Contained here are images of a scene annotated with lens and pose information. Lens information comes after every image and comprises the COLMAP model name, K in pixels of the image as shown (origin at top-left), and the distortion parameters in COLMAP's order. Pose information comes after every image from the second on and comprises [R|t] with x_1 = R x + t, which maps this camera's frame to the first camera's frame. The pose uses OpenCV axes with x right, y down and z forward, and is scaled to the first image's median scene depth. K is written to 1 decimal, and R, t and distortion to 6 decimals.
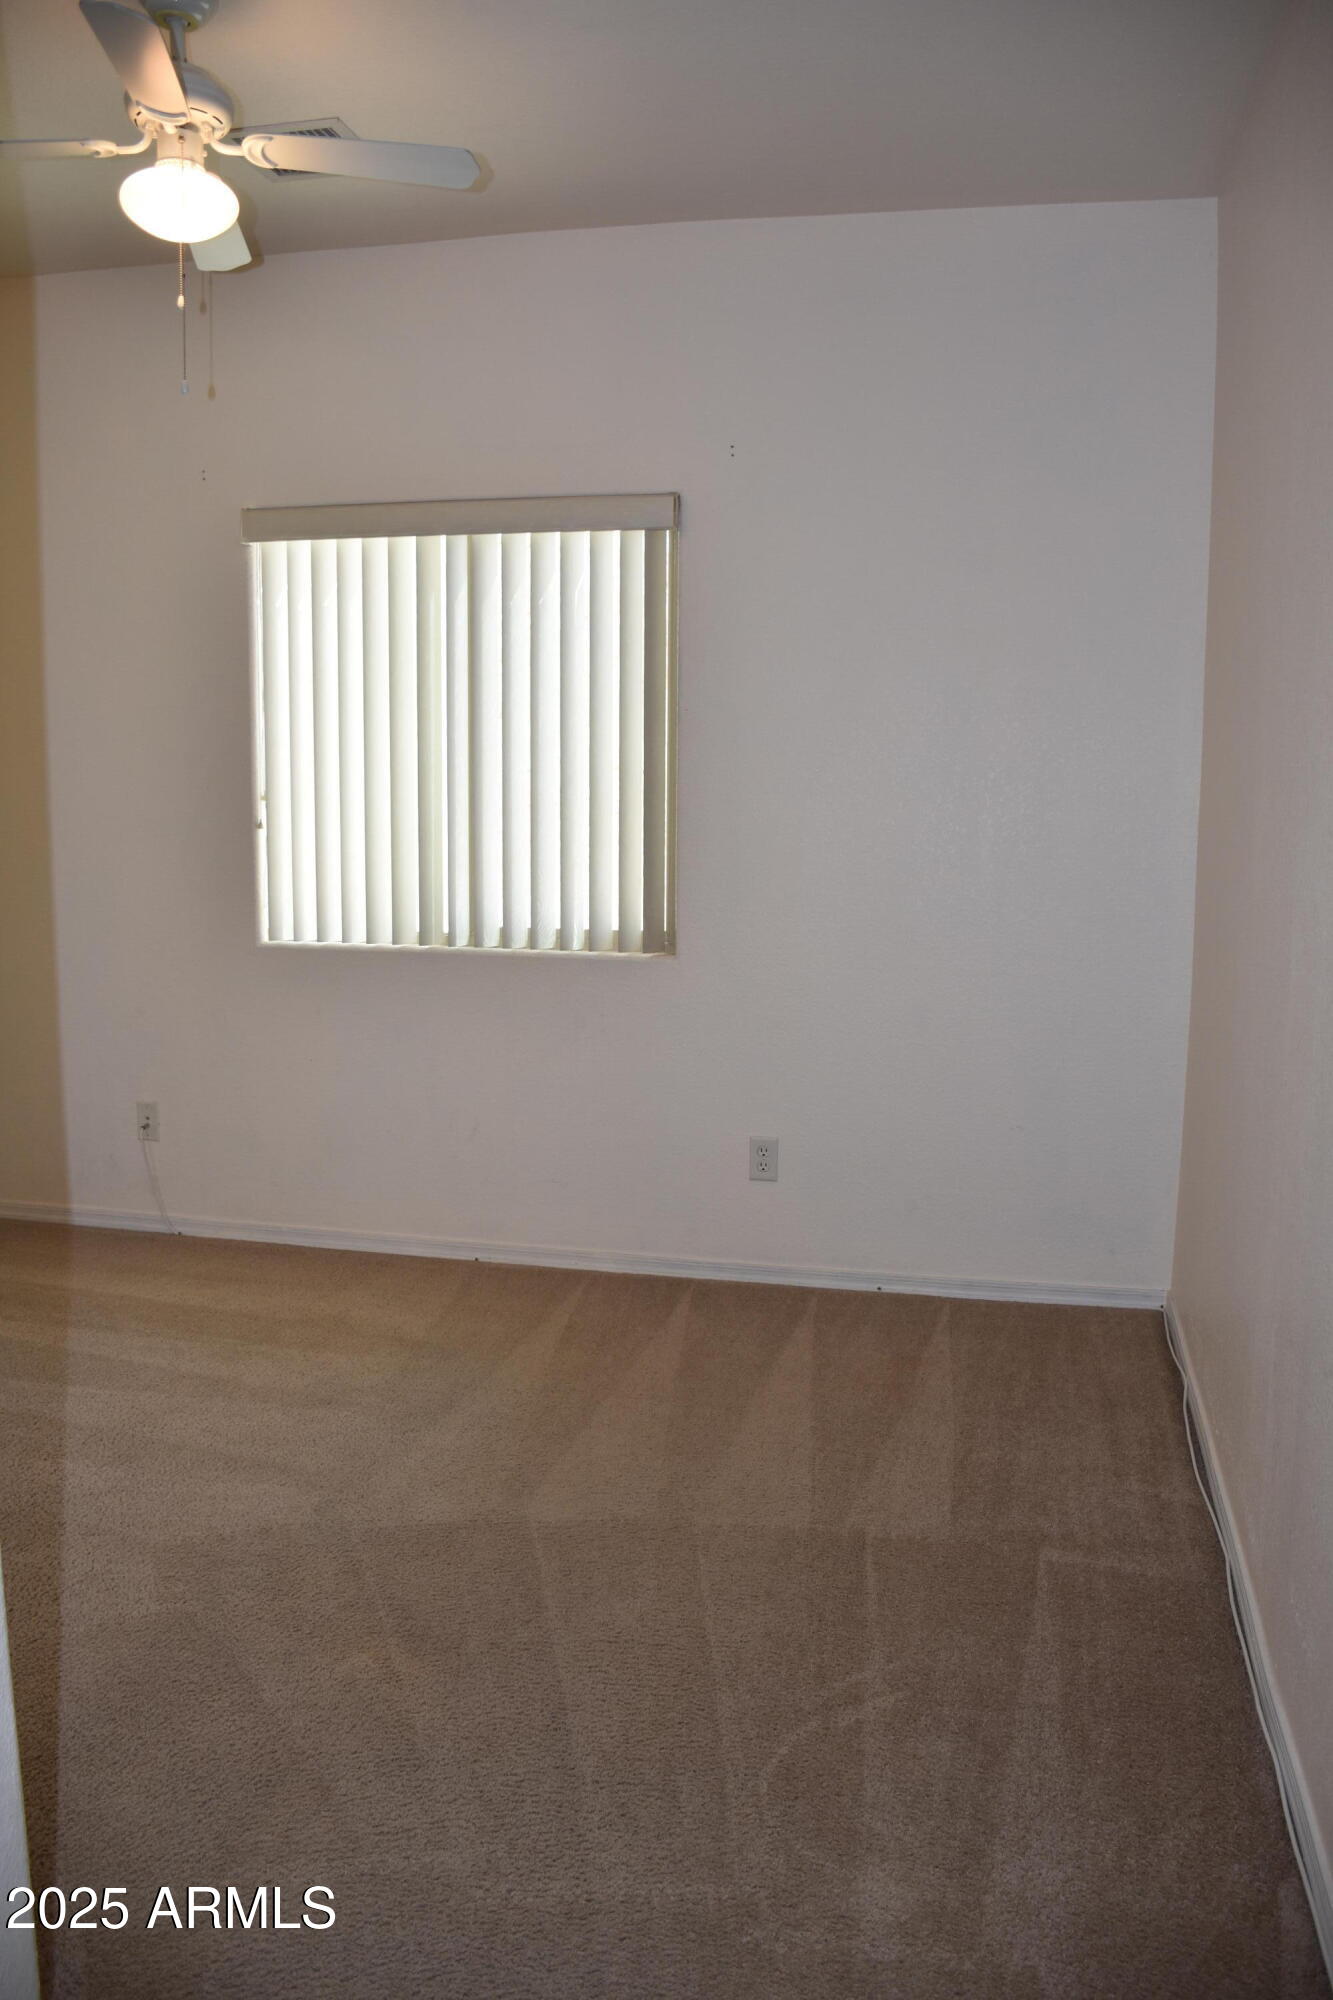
lens RADIAL K [[1561.5, 0, 666.5], [0, 1561.5, 1000.0], [0, 0, 1]] dist [-0.147754, 0.083207]
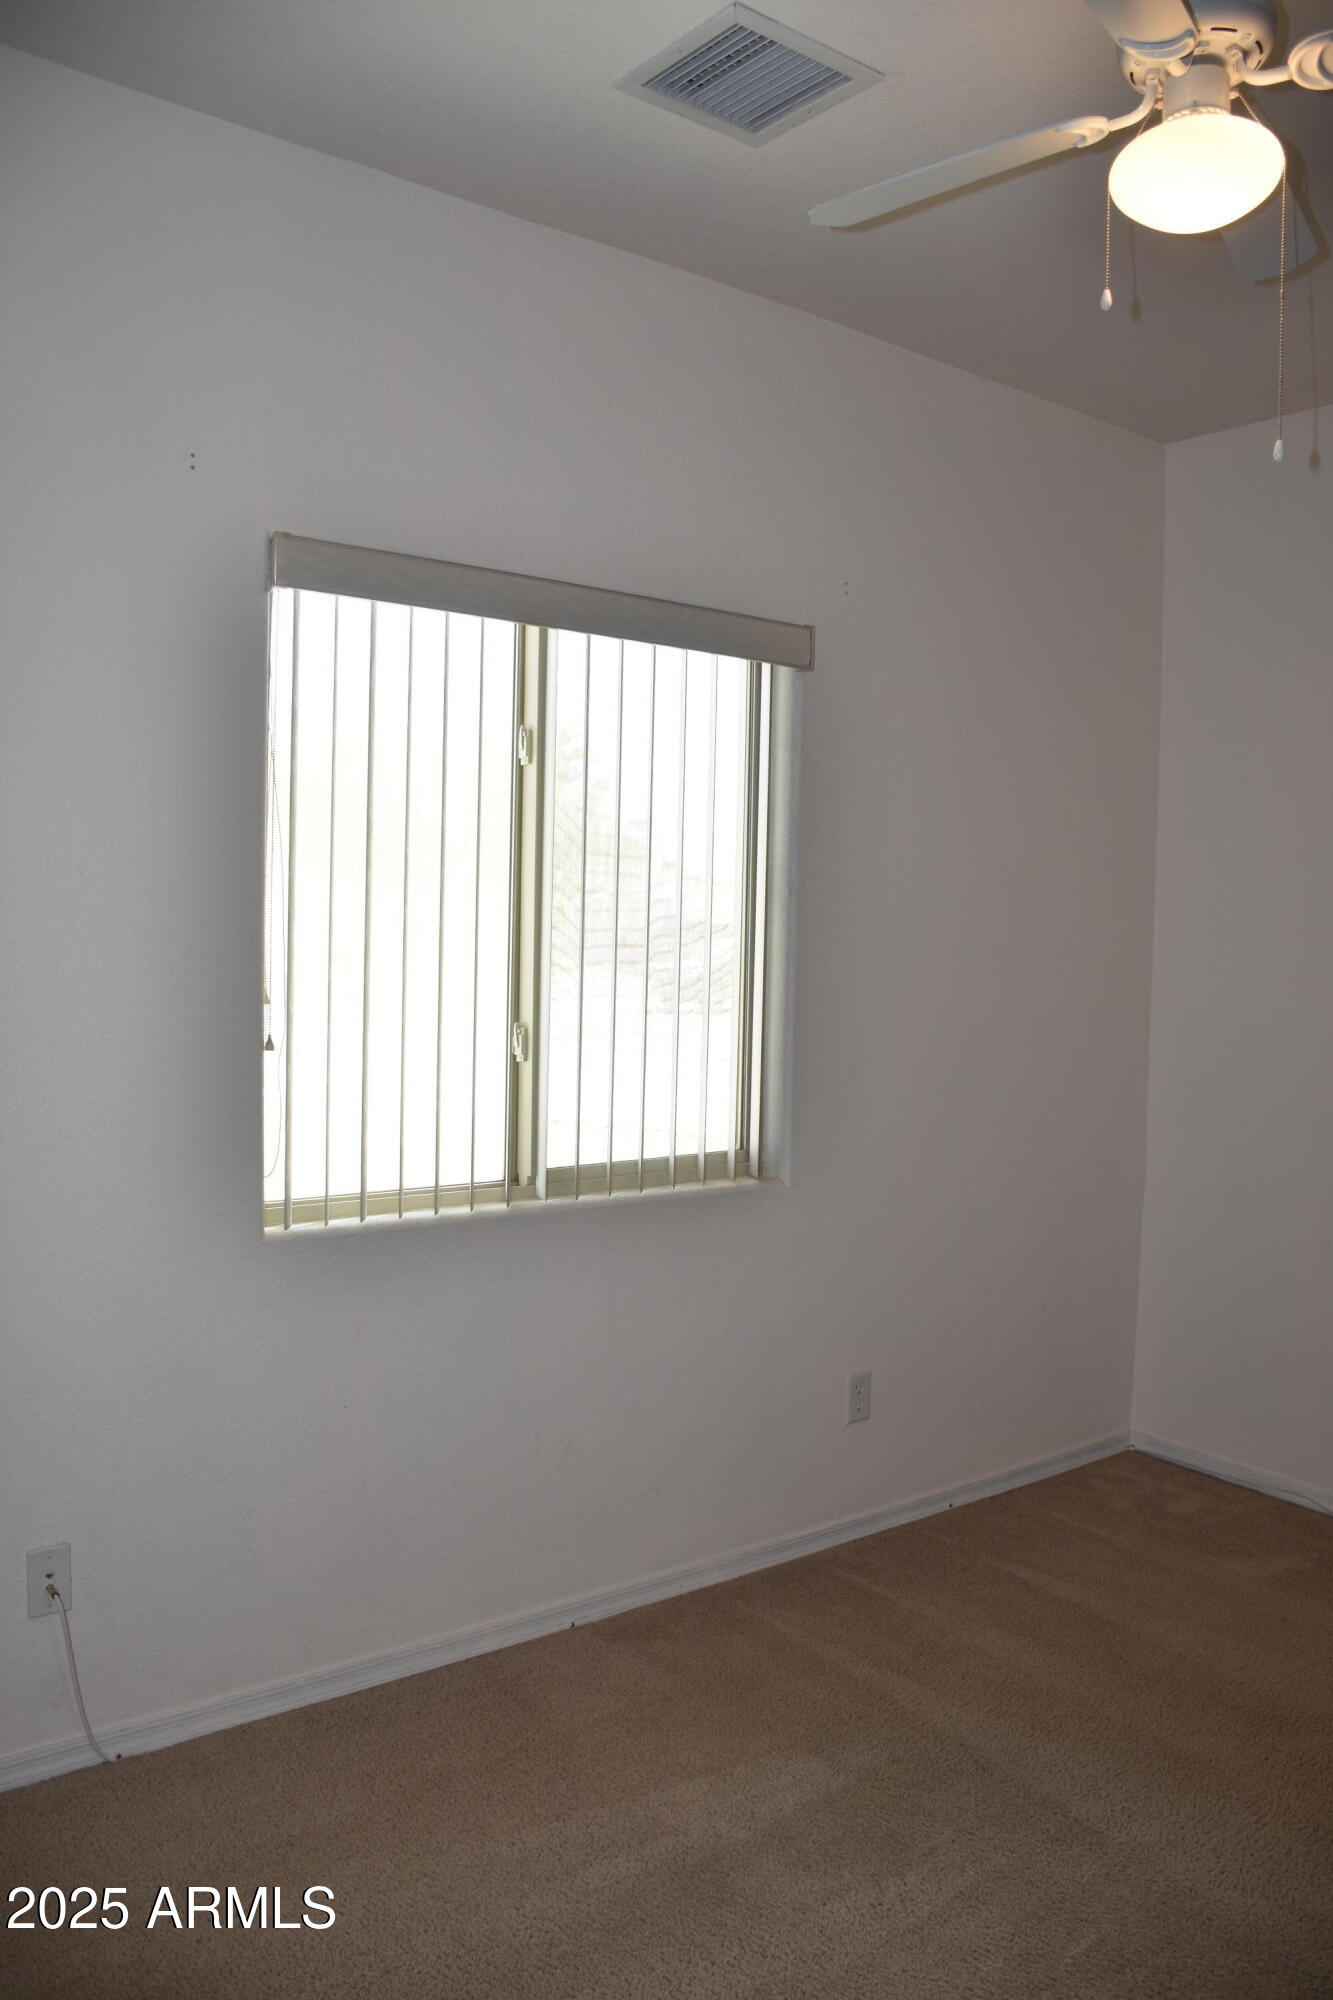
lens RADIAL K [[1561.5, 0, 666.5], [0, 1561.5, 1000.0], [0, 0, 1]] dist [-0.147754, 0.083207]
pose [[0.663875, -0.044337, 0.746528, -0.633989], [0.085153, 0.996230, -0.016558, -0.111995], [-0.742980, 0.074562, 0.665148, 0.489229]]
